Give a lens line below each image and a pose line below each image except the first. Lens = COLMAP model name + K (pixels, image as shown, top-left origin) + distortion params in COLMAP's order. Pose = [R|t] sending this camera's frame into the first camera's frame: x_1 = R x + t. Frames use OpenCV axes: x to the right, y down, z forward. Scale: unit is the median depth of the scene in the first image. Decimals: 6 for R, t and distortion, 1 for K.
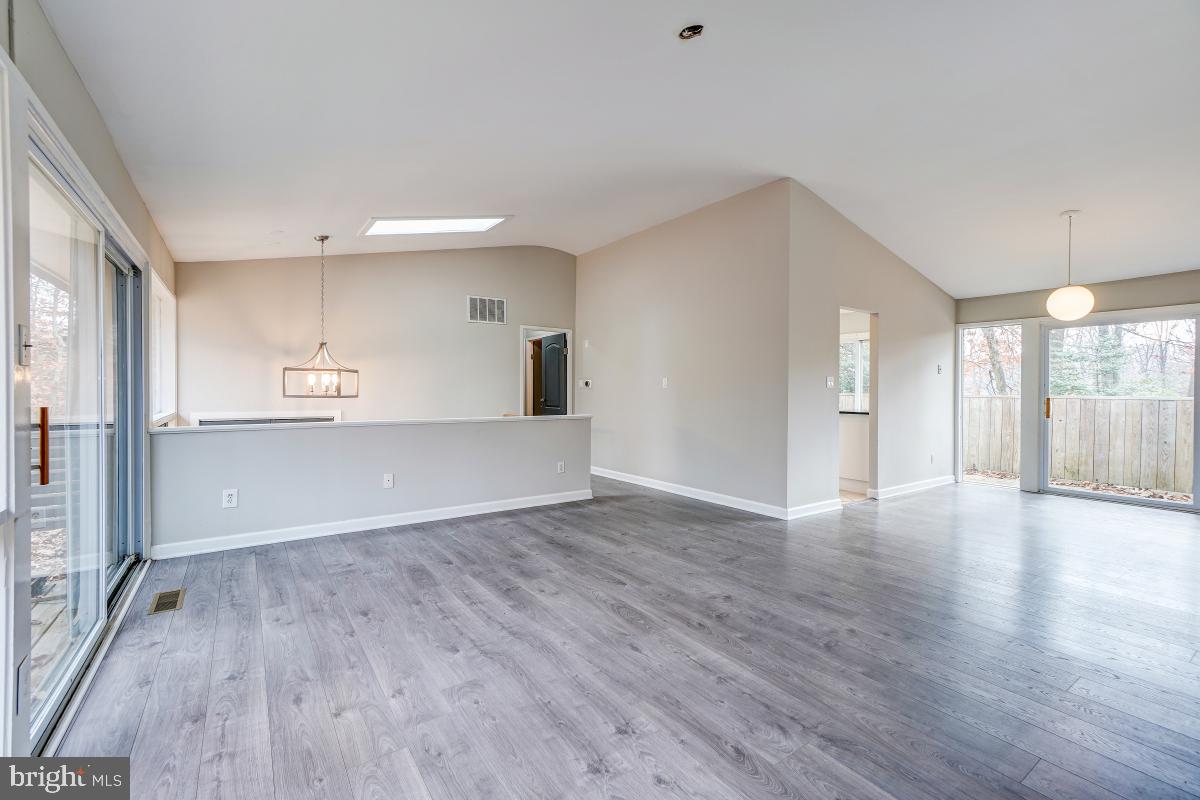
lens RADIAL K [[517.9, 0, 592.9], [0, 517.9, 392.7], [0, 0, 1]] dist [-0.007433, 0.007173]
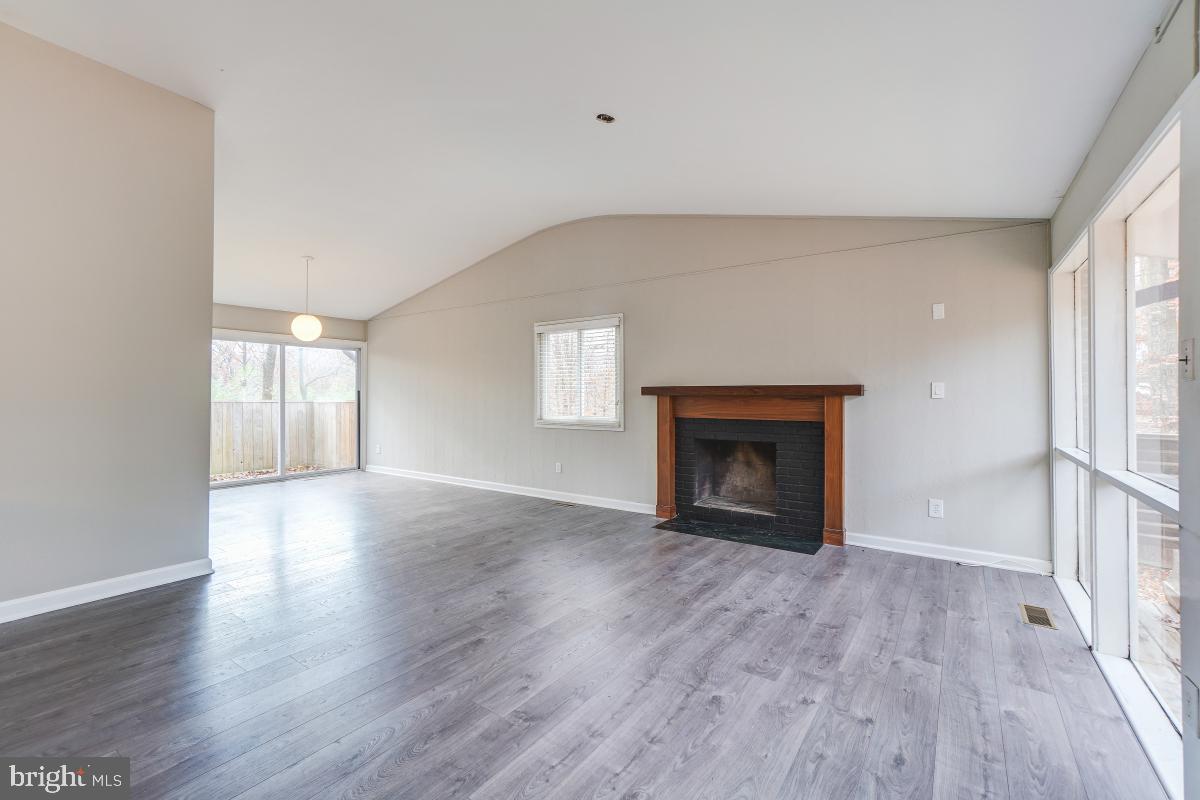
lens RADIAL K [[517.9, 0, 595.5], [0, 517.9, 391.0], [0, 0, 1]] dist [-0.007433, 0.007173]
pose [[-0.342385, 0.004508, 0.939549, -0.831863], [0.000166, 0.999989, -0.004738, -0.013988], [-0.939560, -0.001466, -0.342382, 1.216554]]
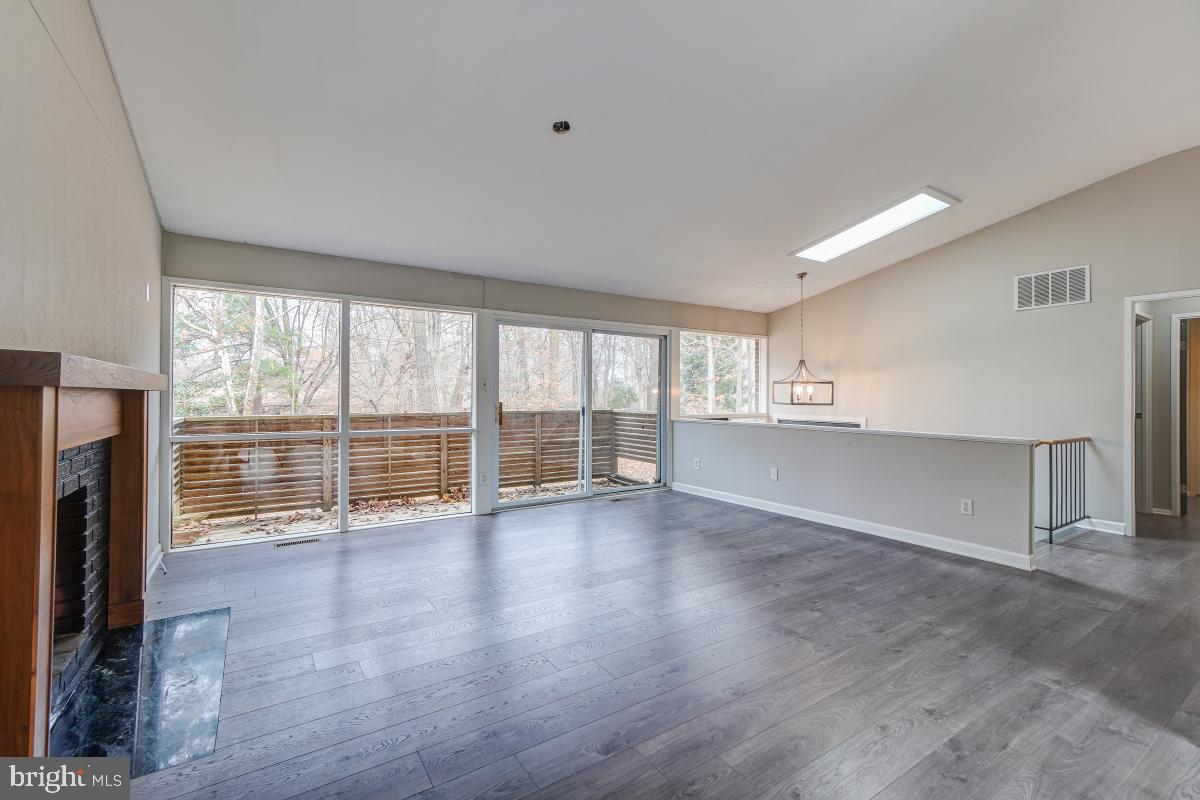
lens RADIAL K [[517.9, 0, 594.3], [0, 517.9, 391.5], [0, 0, 1]] dist [-0.007433, 0.007173]
pose [[-0.019963, -0.012776, -0.999719, 1.260334], [-0.010488, 0.999866, -0.012568, -0.002977], [0.999746, 0.010234, -0.020094, 0.929470]]
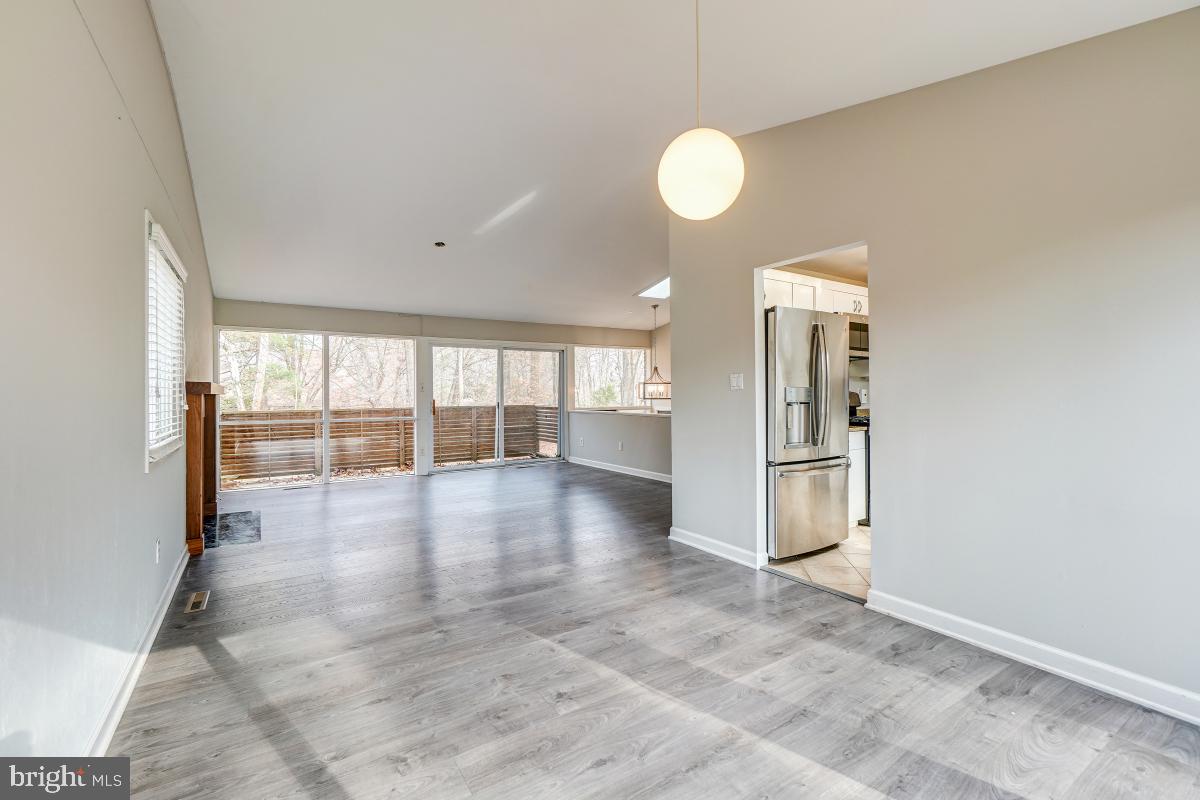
lens RADIAL K [[517.9, 0, 594.5], [0, 517.9, 391.6], [0, 0, 1]] dist [-0.007433, 0.007173]
pose [[-0.025838, -0.008602, -0.999629, 2.117530], [0.000703, 0.999963, -0.008623, -0.002338], [0.999666, -0.000926, -0.025831, 1.473368]]
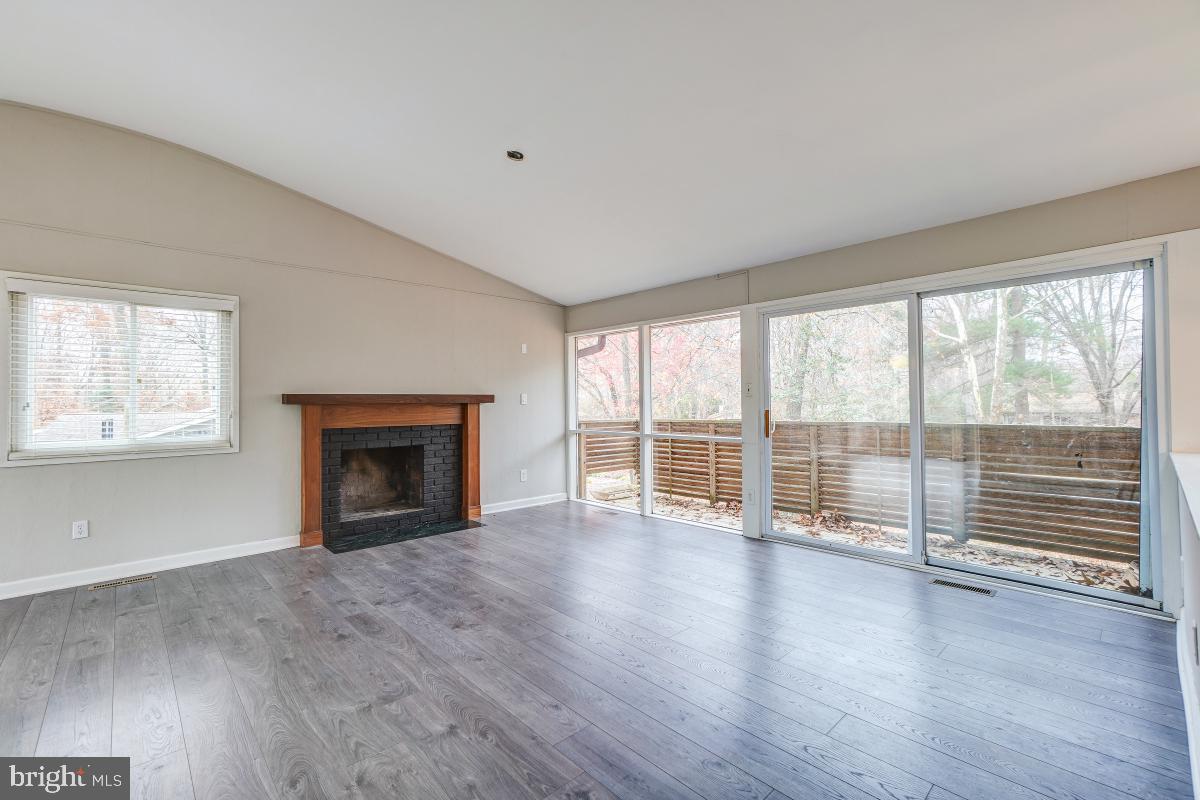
lens RADIAL K [[517.9, 0, 593.1], [0, 517.9, 390.6], [0, 0, 1]] dist [-0.007433, 0.007173]
pose [[-0.989562, 0.000277, -0.144110, 0.156031], [0.003248, 0.999787, -0.020381, -0.012645], [0.144073, -0.020637, -0.989352, 2.031974]]
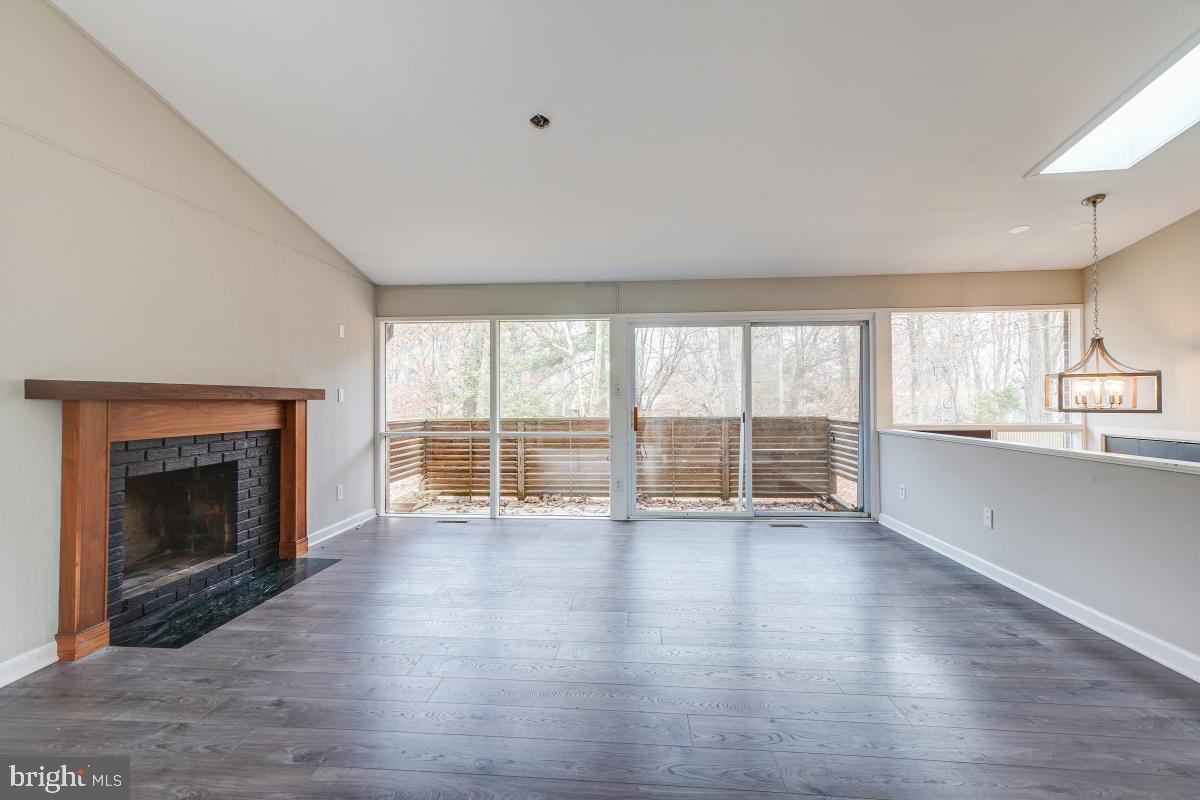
lens RADIAL K [[517.9, 0, 593.7], [0, 517.9, 392.0], [0, 0, 1]] dist [-0.007433, 0.007173]
pose [[-0.628325, -0.014936, -0.777807, 0.911328], [-0.003385, 0.999859, -0.016465, -0.007912], [0.777944, -0.007713, -0.628287, 1.582326]]
